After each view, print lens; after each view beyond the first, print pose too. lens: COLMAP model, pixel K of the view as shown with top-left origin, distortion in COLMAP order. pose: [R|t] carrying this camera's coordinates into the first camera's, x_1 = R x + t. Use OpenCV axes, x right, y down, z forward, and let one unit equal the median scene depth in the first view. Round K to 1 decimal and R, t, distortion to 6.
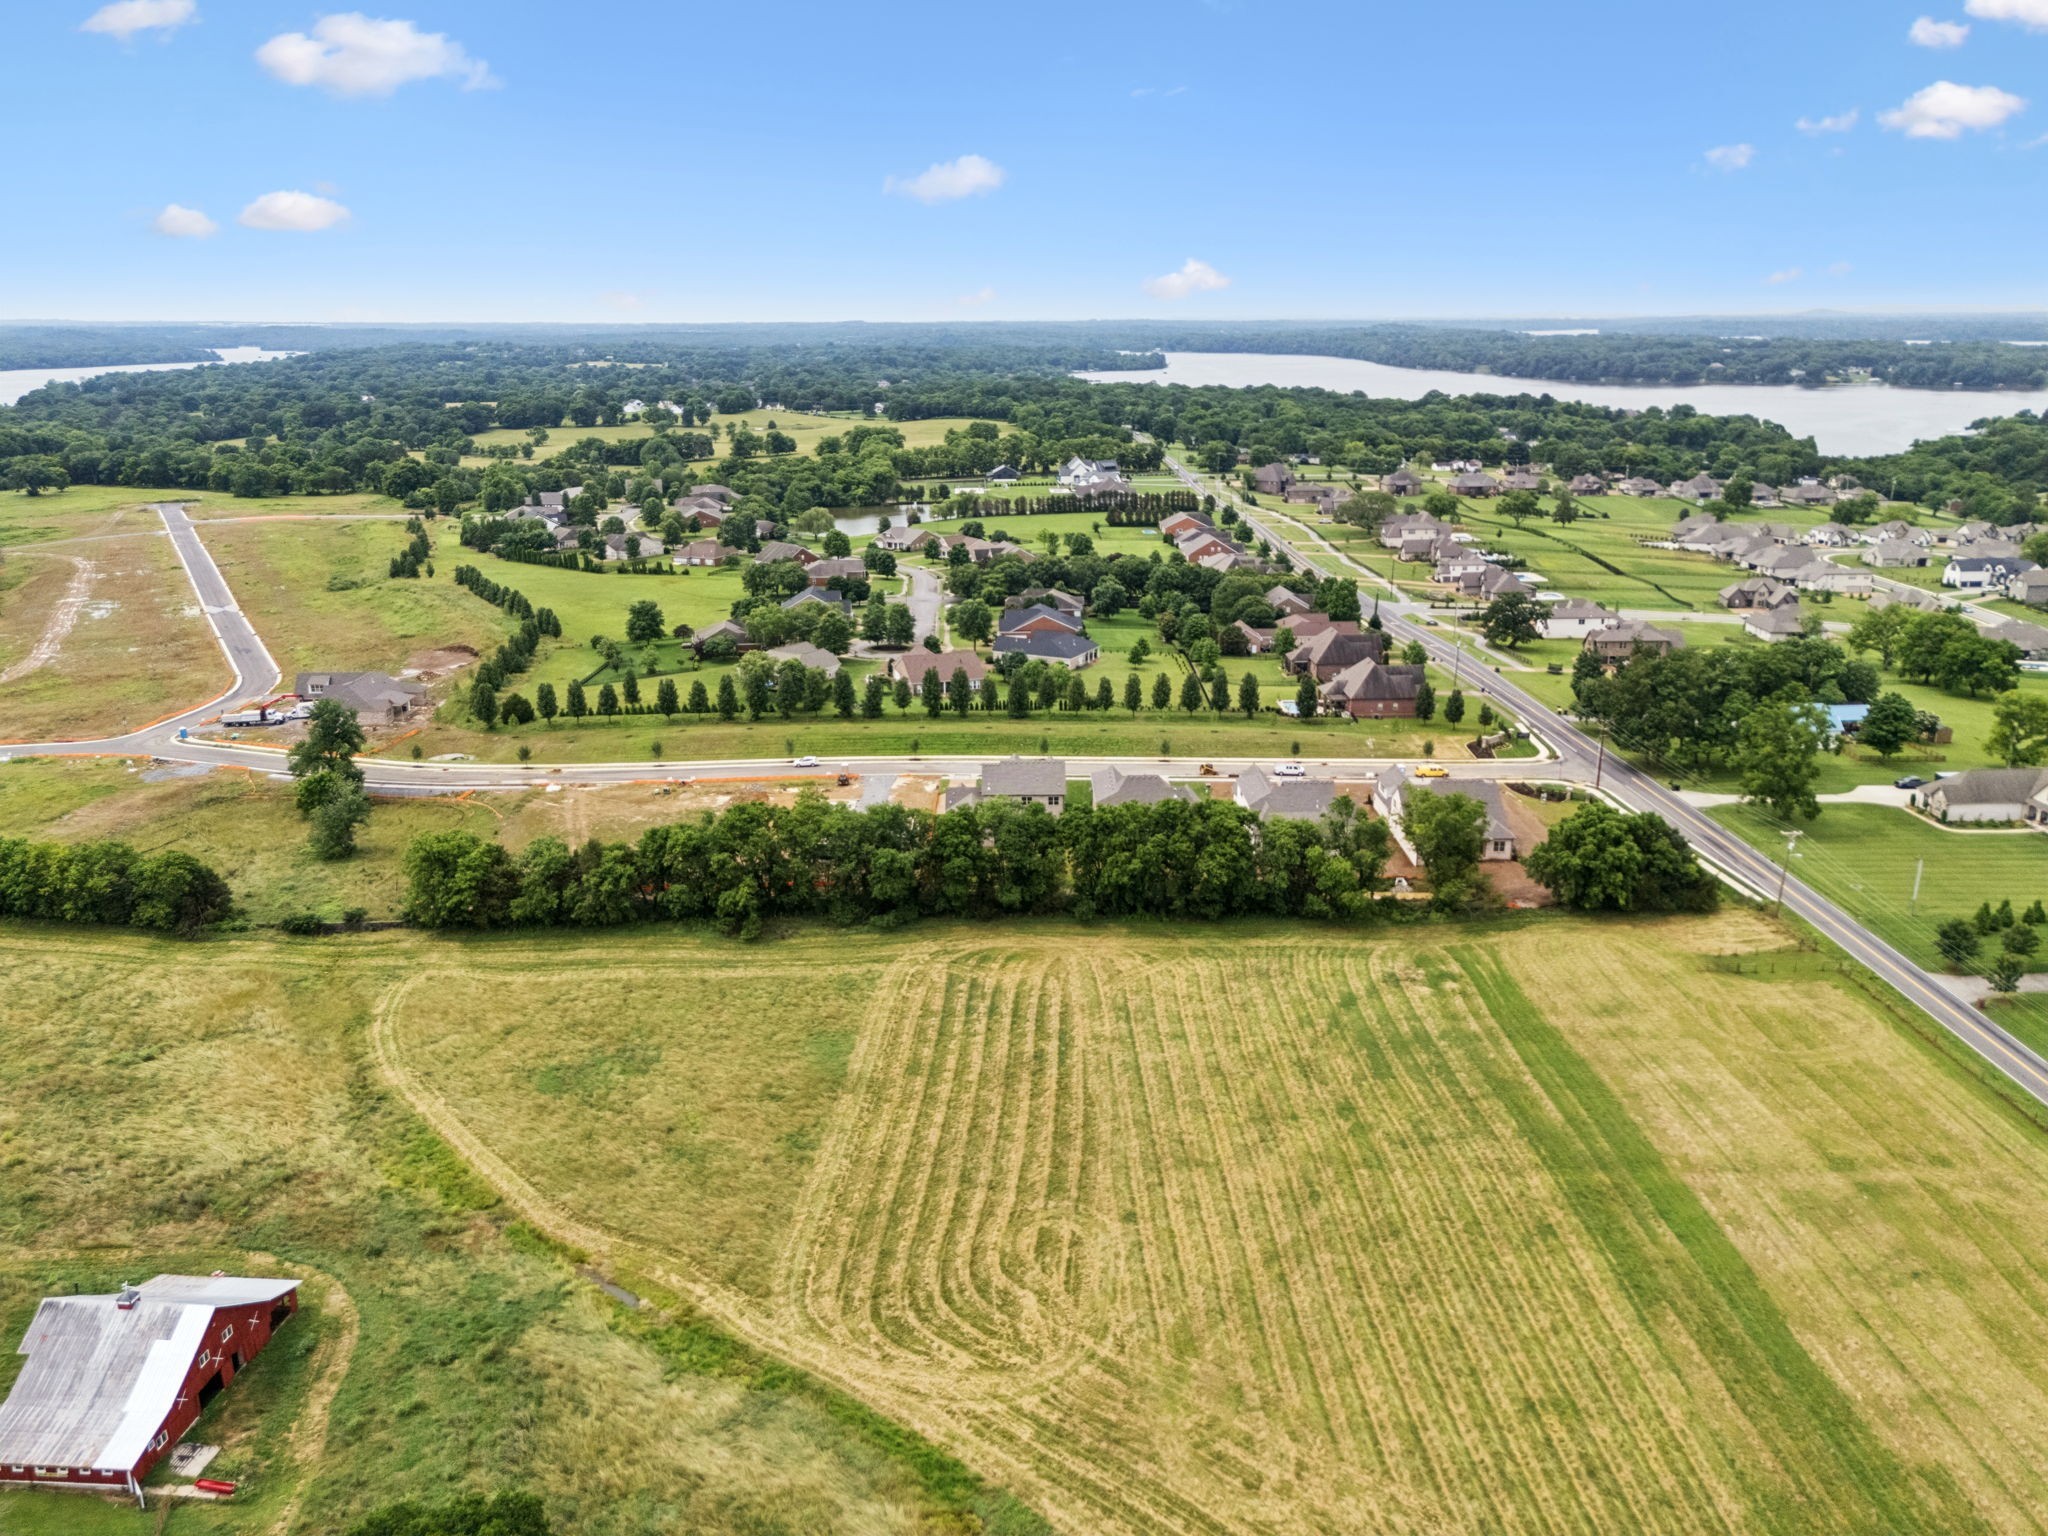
lens RADIAL K [[1524.4, 0, 1087.8], [0, 1524.4, 757.7], [0, 0, 1]] dist [0.048246, -0.043186]
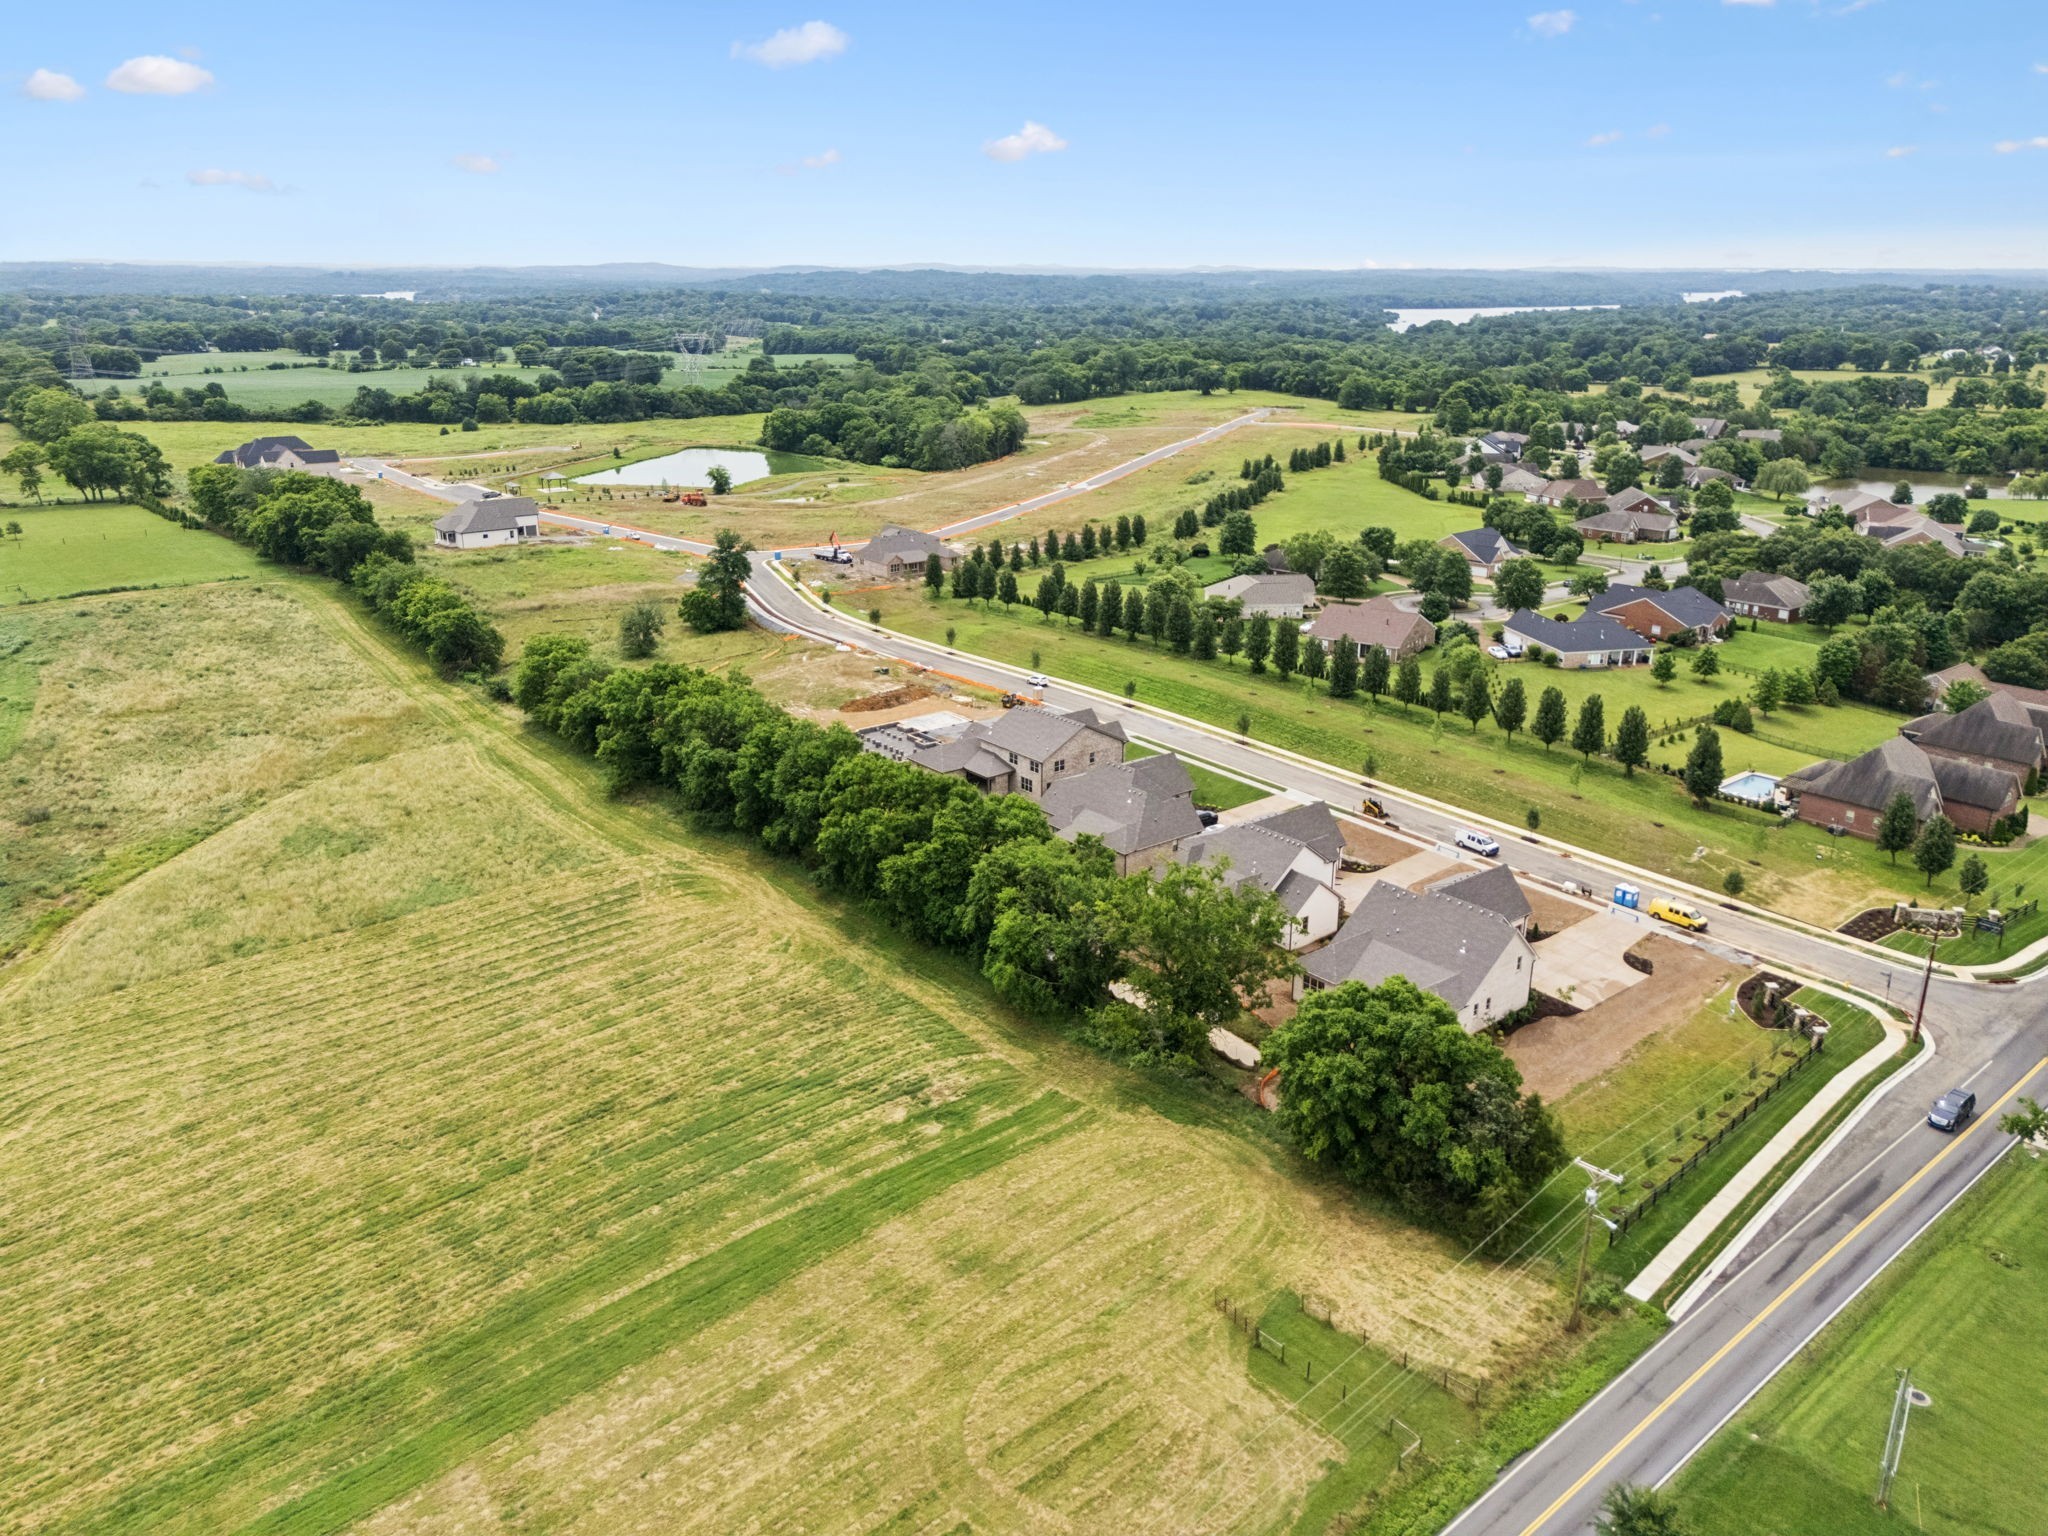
lens RADIAL K [[1524.4, 0, 1087.8], [0, 1524.4, 757.7], [0, 0, 1]] dist [0.048246, -0.043186]
pose [[0.608693, 0.244194, -0.754892, 0.512963], [-0.221171, 0.965966, 0.134136, -0.078603], [0.761956, 0.085313, 0.641985, 0.418270]]
